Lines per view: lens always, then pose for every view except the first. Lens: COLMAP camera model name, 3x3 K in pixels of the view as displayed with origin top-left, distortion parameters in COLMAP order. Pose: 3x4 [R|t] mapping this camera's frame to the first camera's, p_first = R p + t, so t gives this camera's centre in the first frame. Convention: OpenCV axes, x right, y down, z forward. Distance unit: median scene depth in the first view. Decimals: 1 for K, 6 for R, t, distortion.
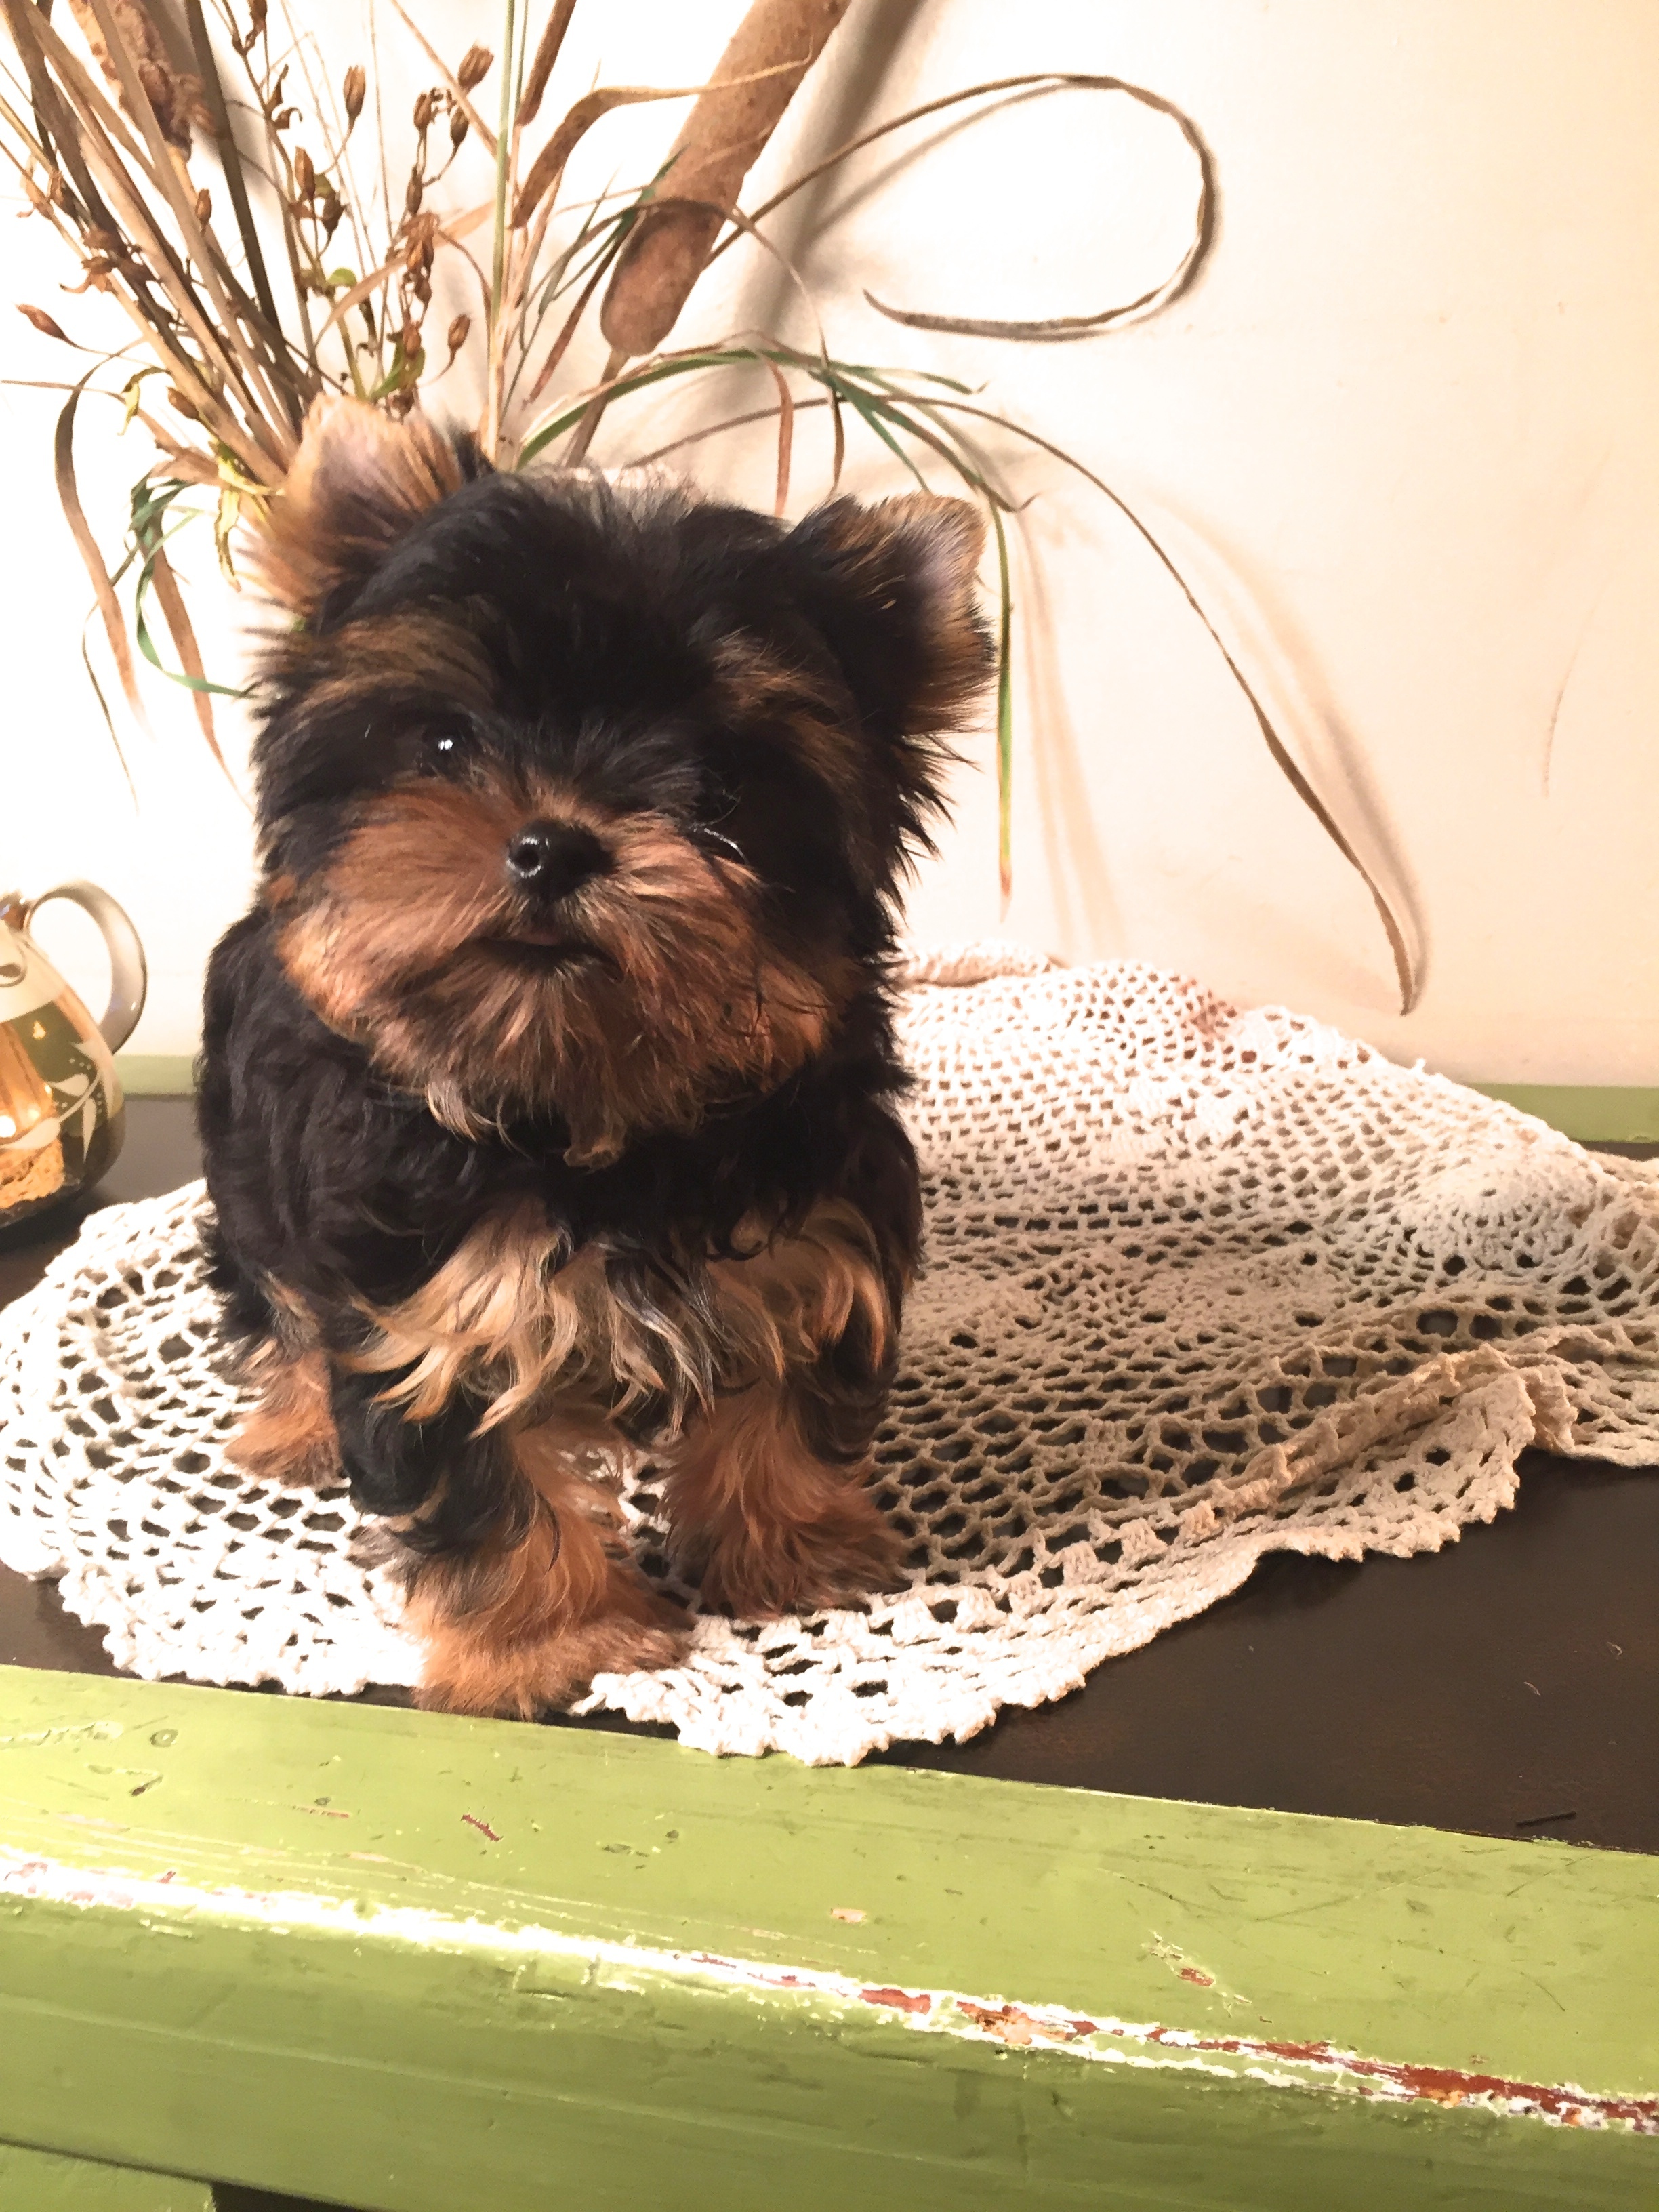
lens RADIAL K [[1955.7, 0, 820.5], [0, 1955.7, 1081.7], [0, 0, 1]] dist [0.088121, -0.133039]
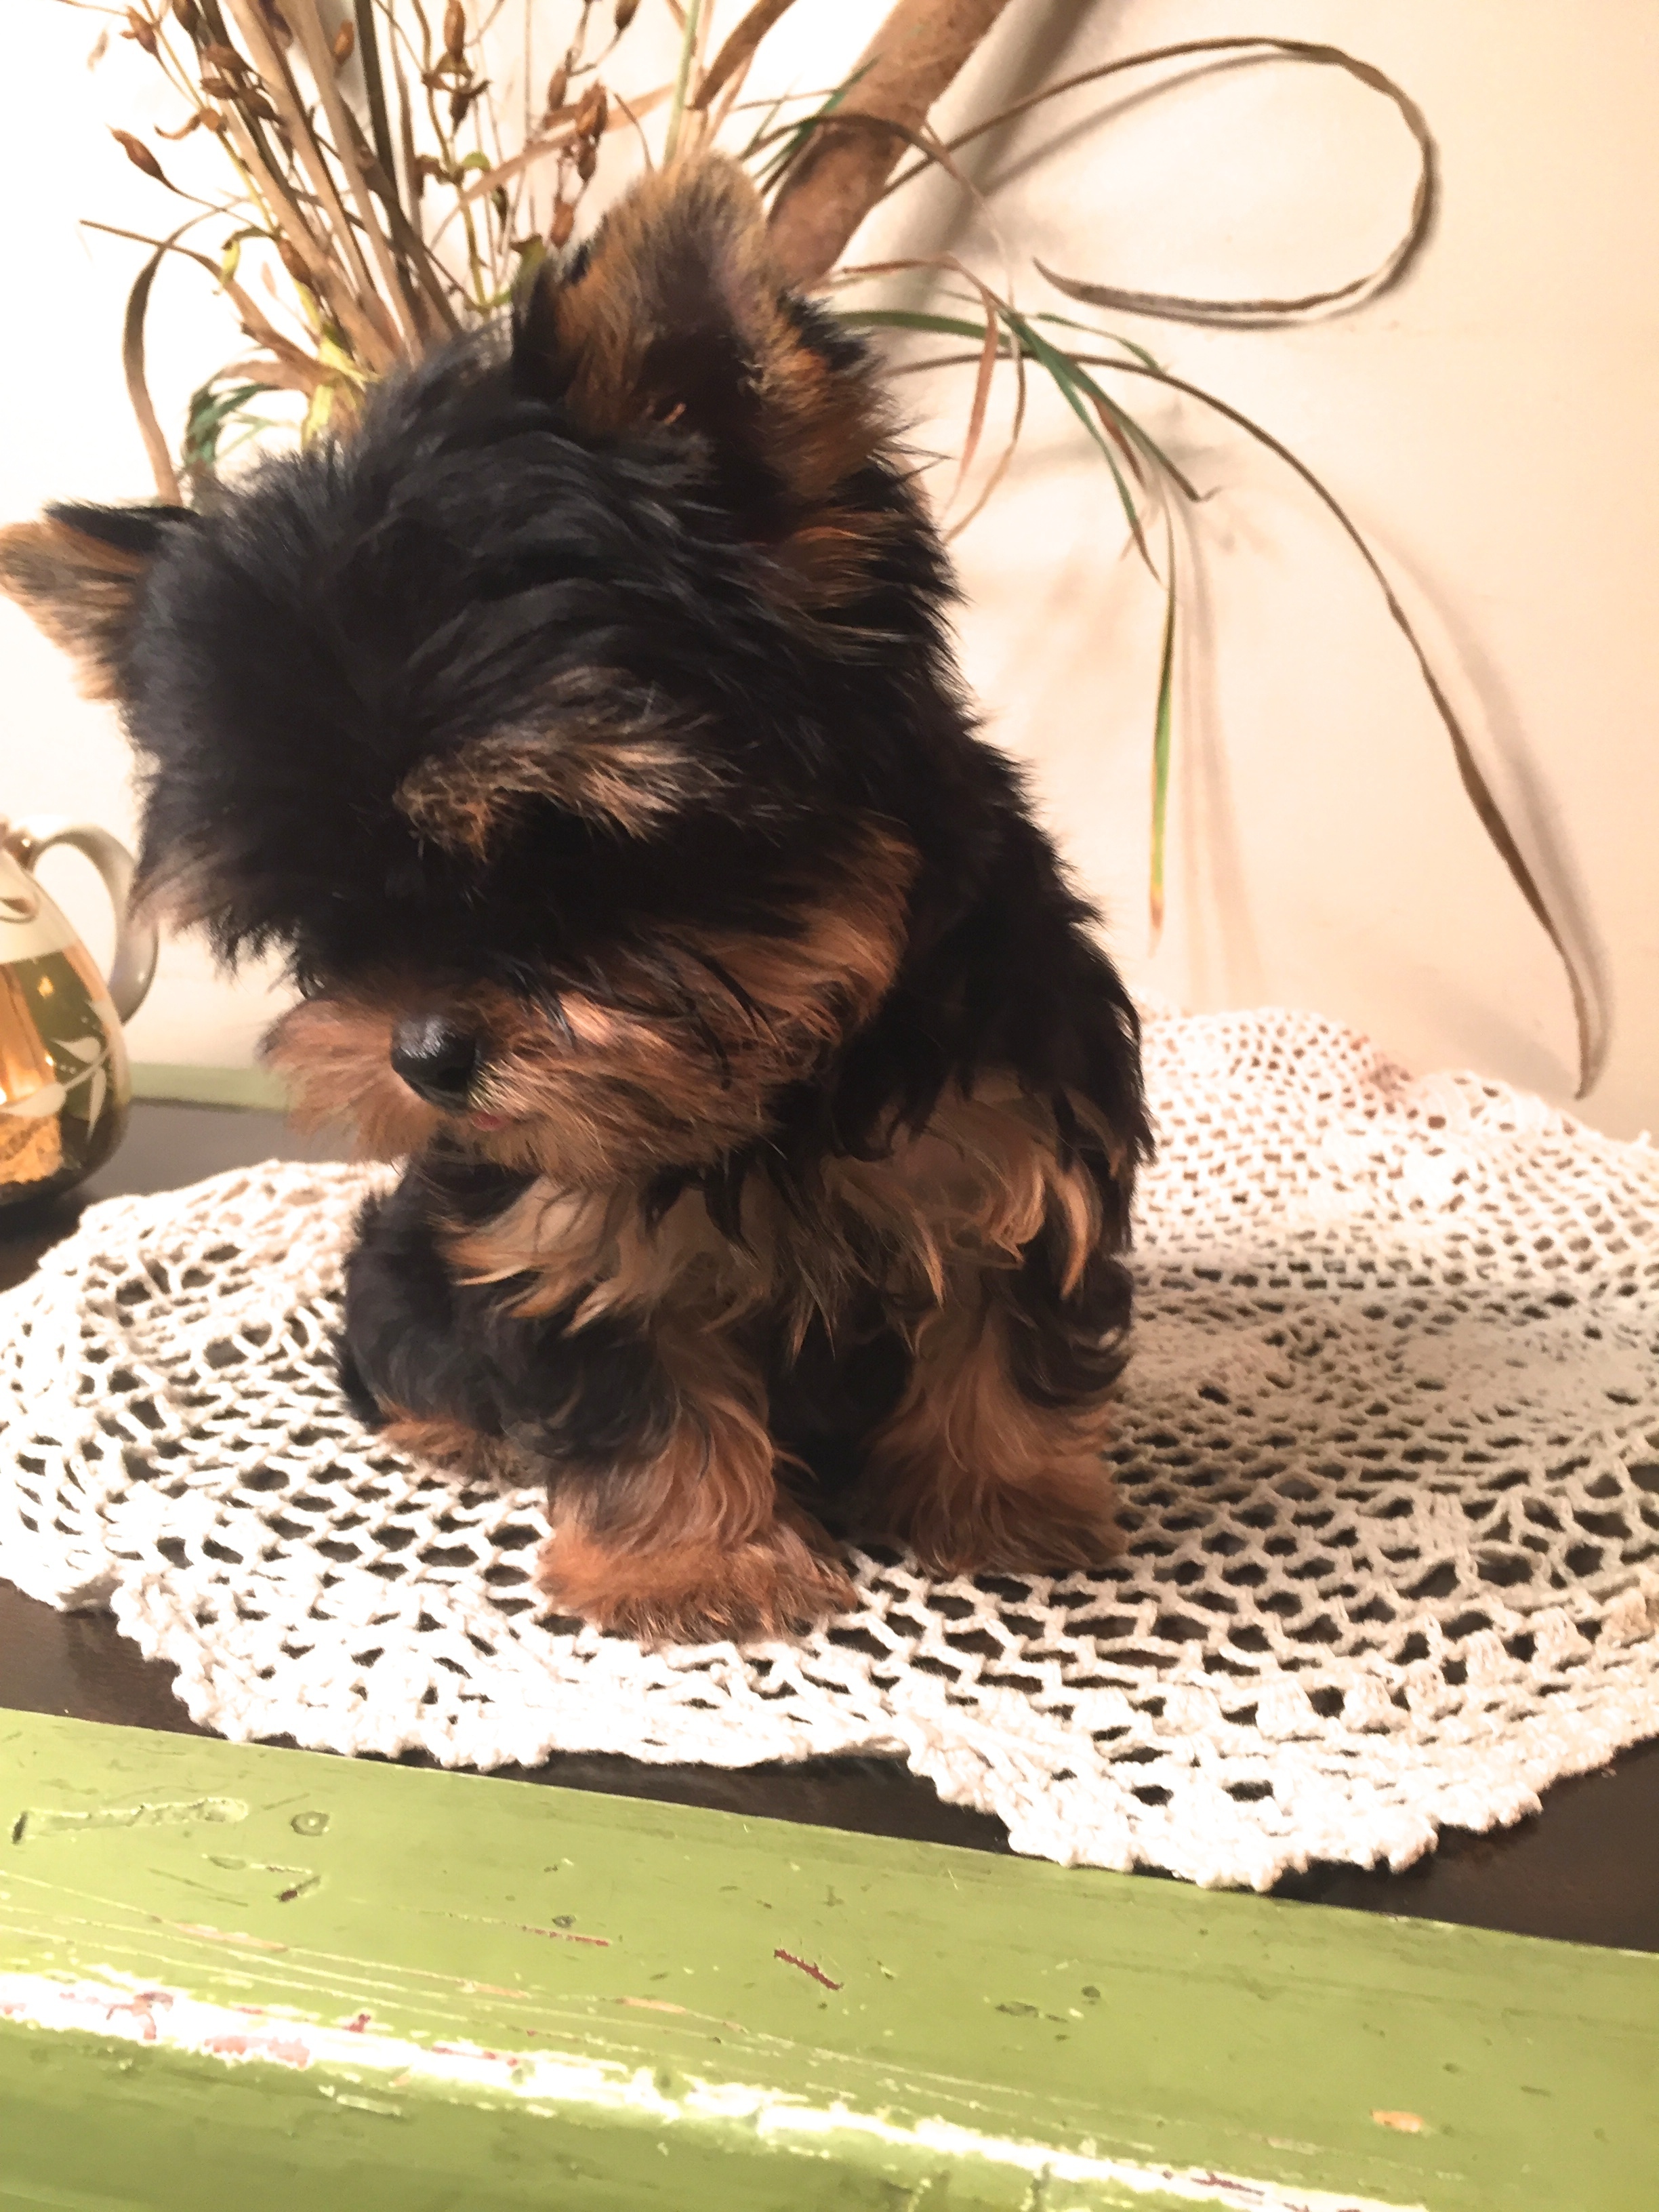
lens RADIAL K [[1955.7, 0, 819.4], [0, 1955.7, 1096.7], [0, 0, 1]] dist [0.088121, -0.133039]
pose [[0.995074, 0.071032, 0.069156, -0.156746], [-0.065604, 0.994805, -0.077835, 0.082832], [-0.074326, 0.072914, 0.994565, 0.187333]]
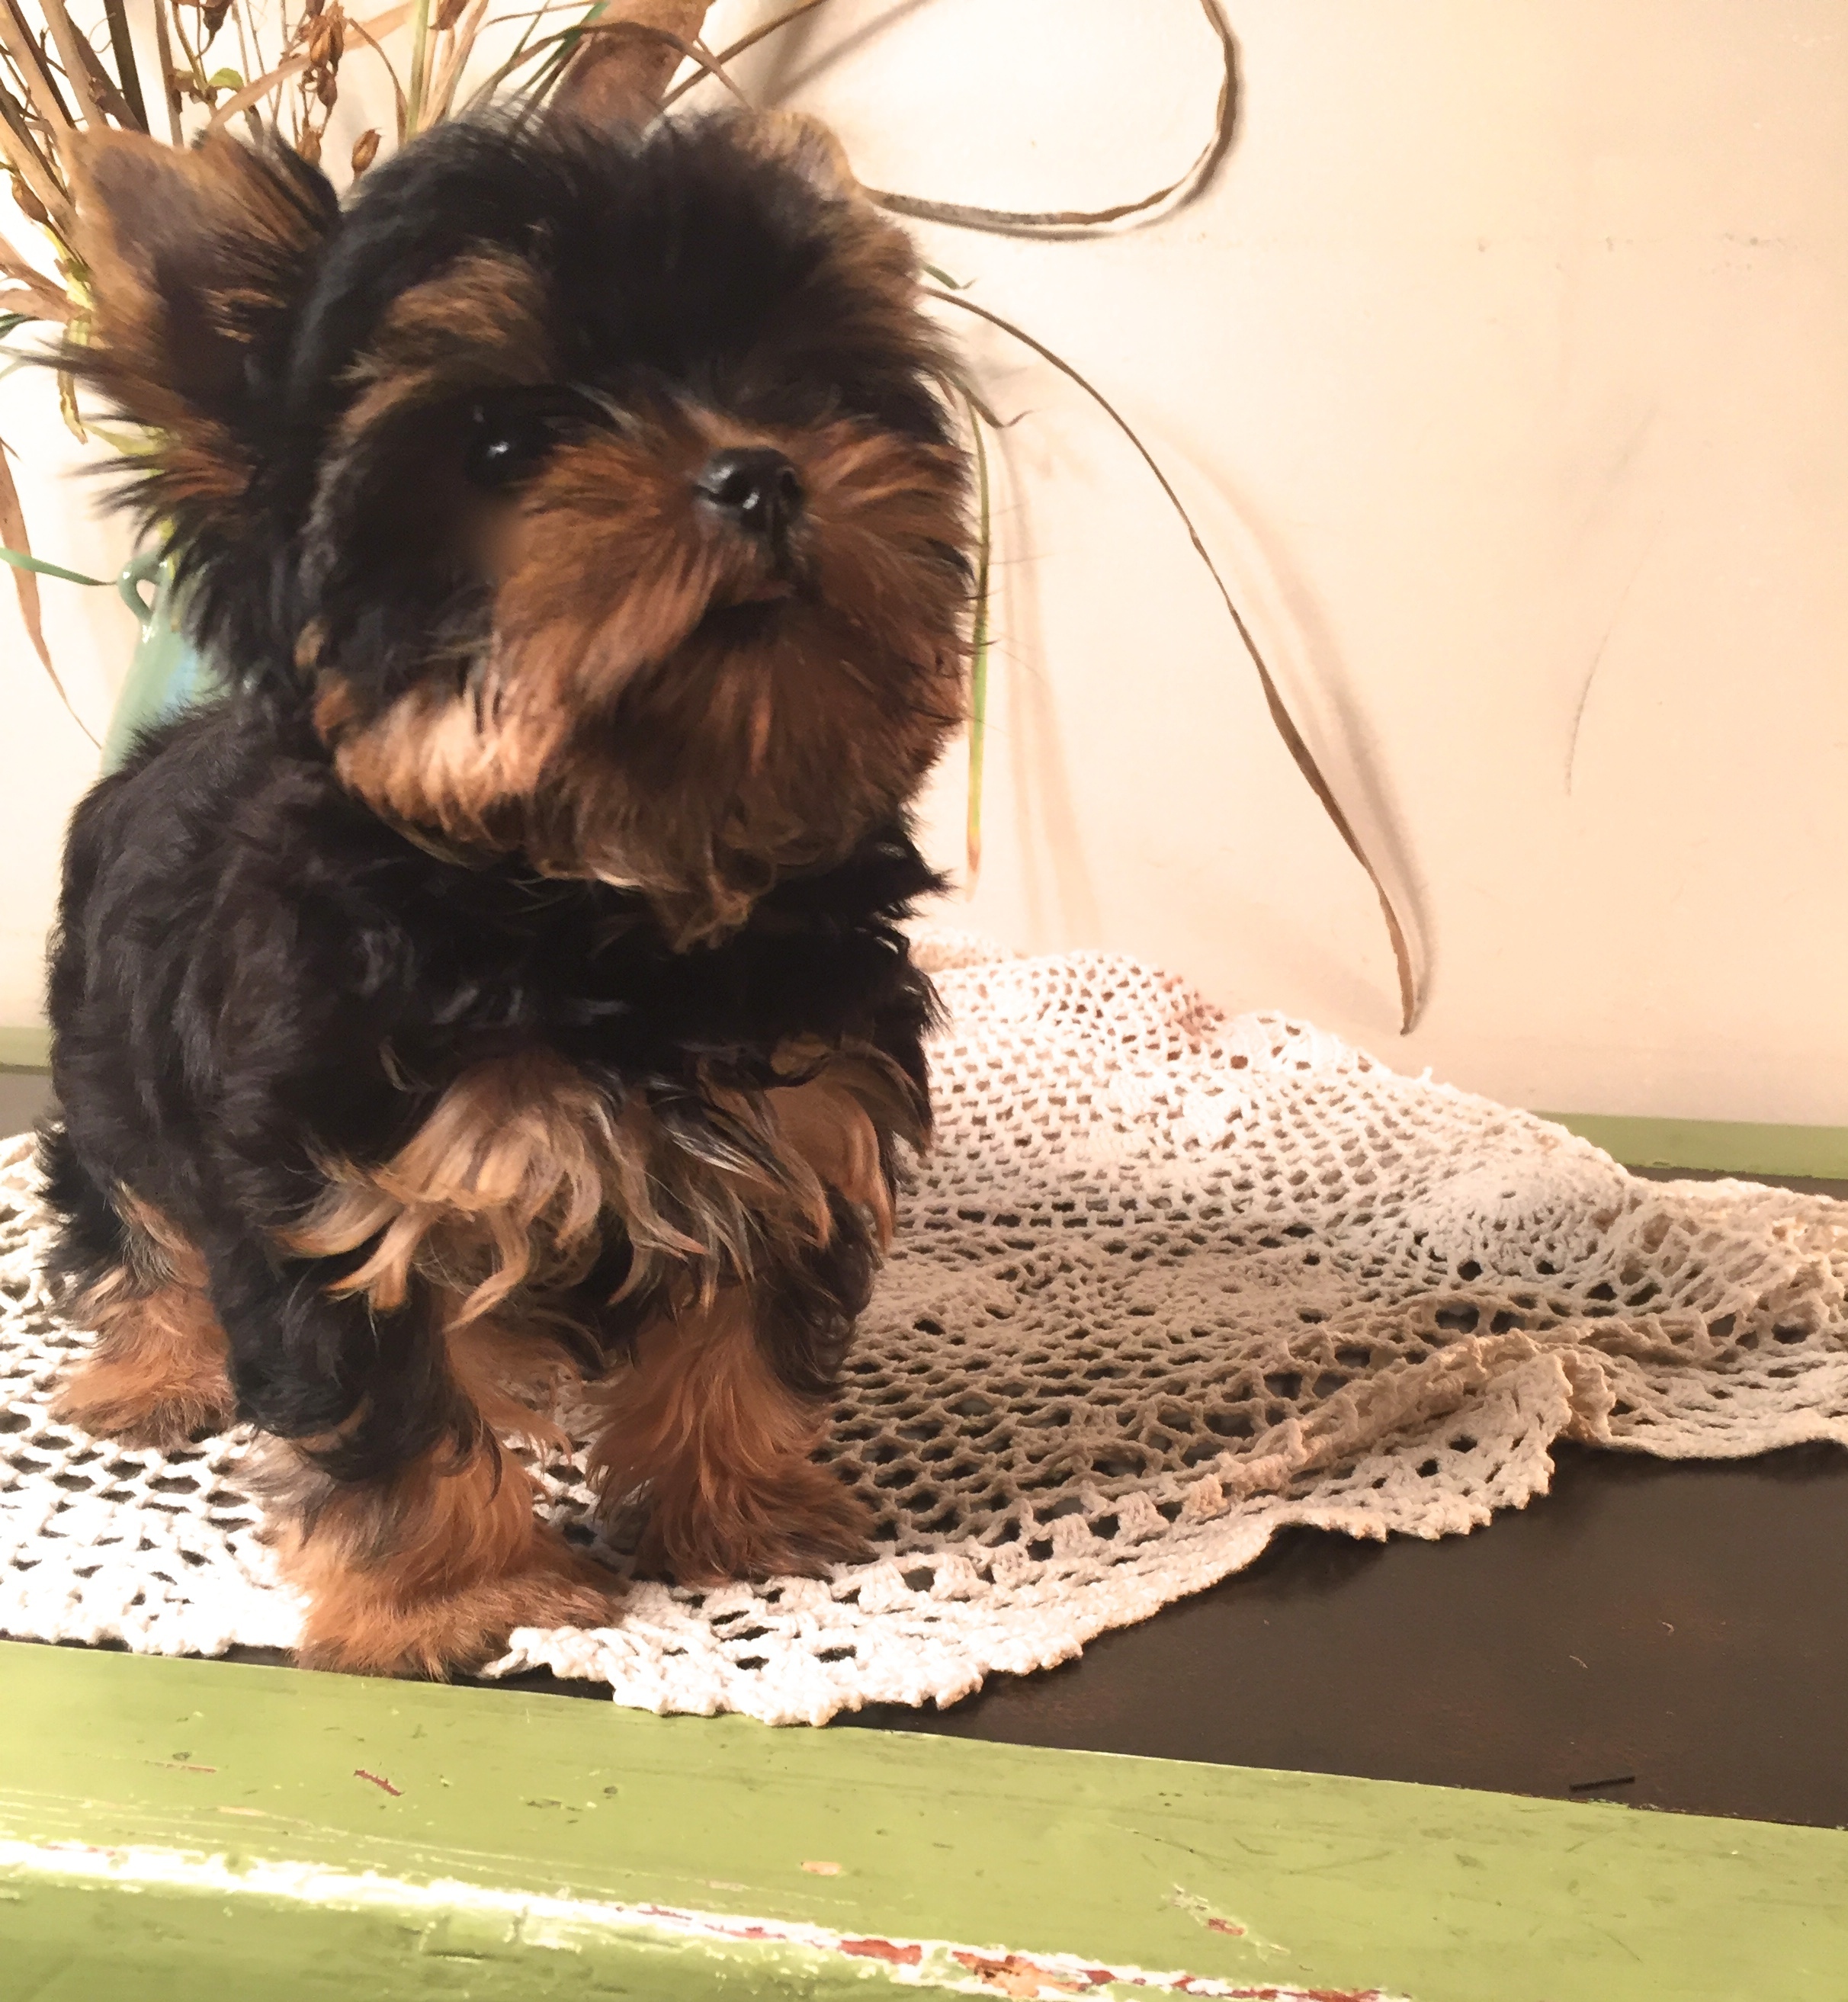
lens RADIAL K [[2189.3, 0, 919.7], [0, 2189.3, 1236.4], [0, 0, 1]] dist [0.039467, 0.000000]
pose [[0.993969, 0.040633, 0.101856, -0.031486], [-0.041694, 0.999096, 0.008303, 0.084591], [-0.101426, -0.012500, 0.994765, 0.033045]]
